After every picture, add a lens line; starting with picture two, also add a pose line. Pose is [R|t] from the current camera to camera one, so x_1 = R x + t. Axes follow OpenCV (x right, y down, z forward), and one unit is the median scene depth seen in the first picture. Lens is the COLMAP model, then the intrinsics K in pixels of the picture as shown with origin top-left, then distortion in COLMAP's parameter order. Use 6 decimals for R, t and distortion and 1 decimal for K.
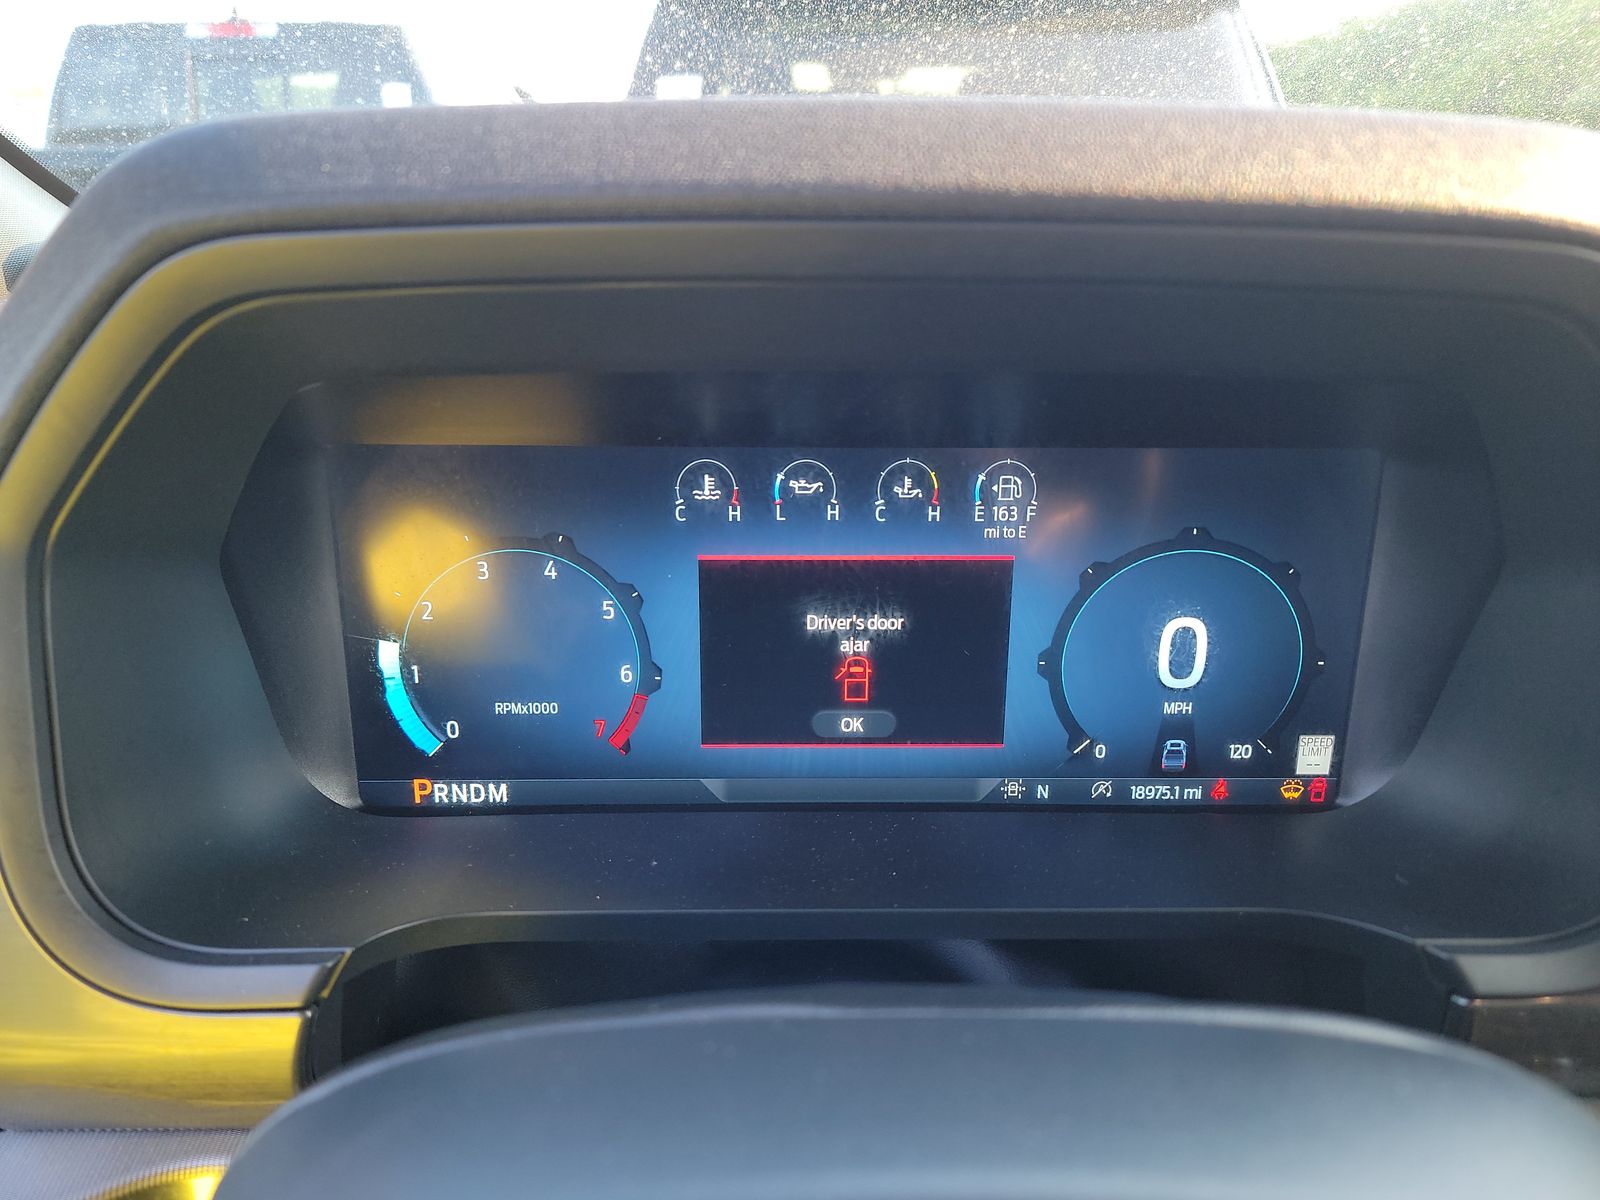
lens RADIAL K [[1111.4, 0, 793.4], [0, 1111.4, 600.5], [0, 0, 1]] dist [0.048441, -0.023428]
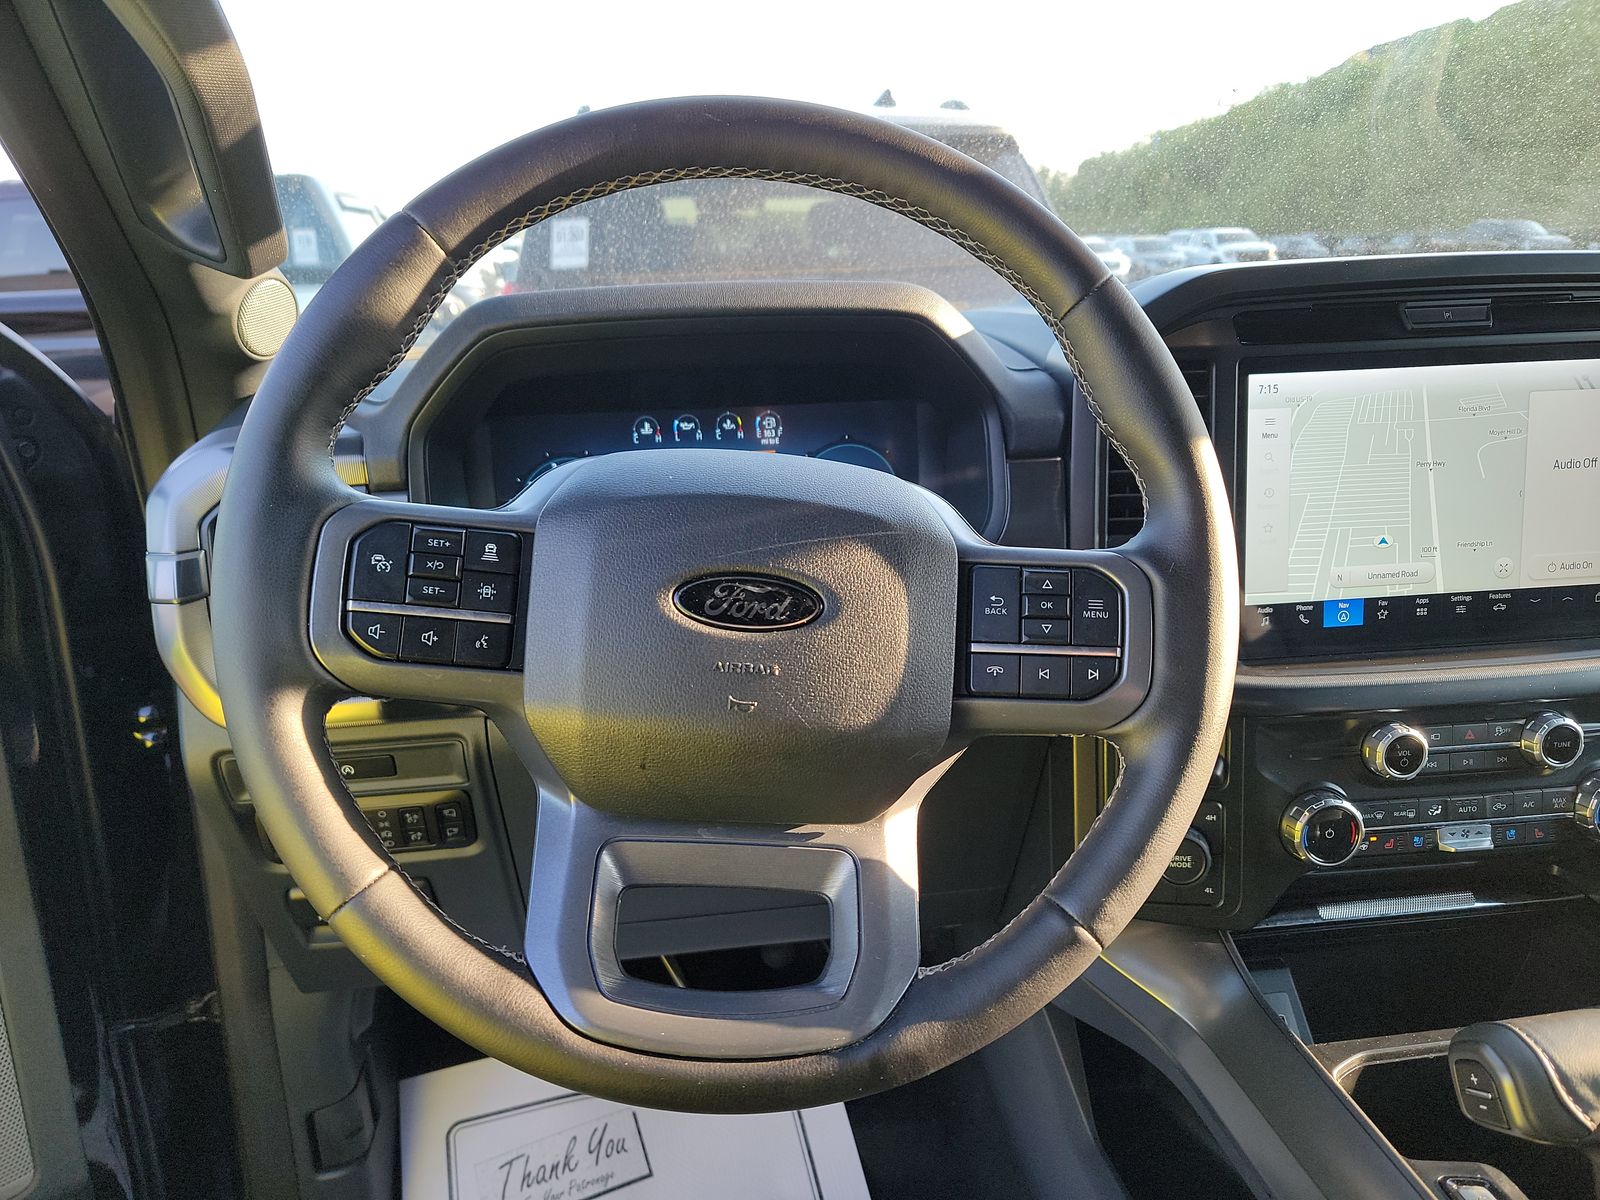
lens RADIAL K [[1111.4, 0, 800.2], [0, 1111.4, 600.3], [0, 0, 1]] dist [0.048441, -0.023428]
pose [[0.993117, -0.066516, 0.096405, -0.003437], [0.074912, 0.993453, -0.086252, 0.506444], [-0.090036, 0.092881, 0.991598, -1.408573]]
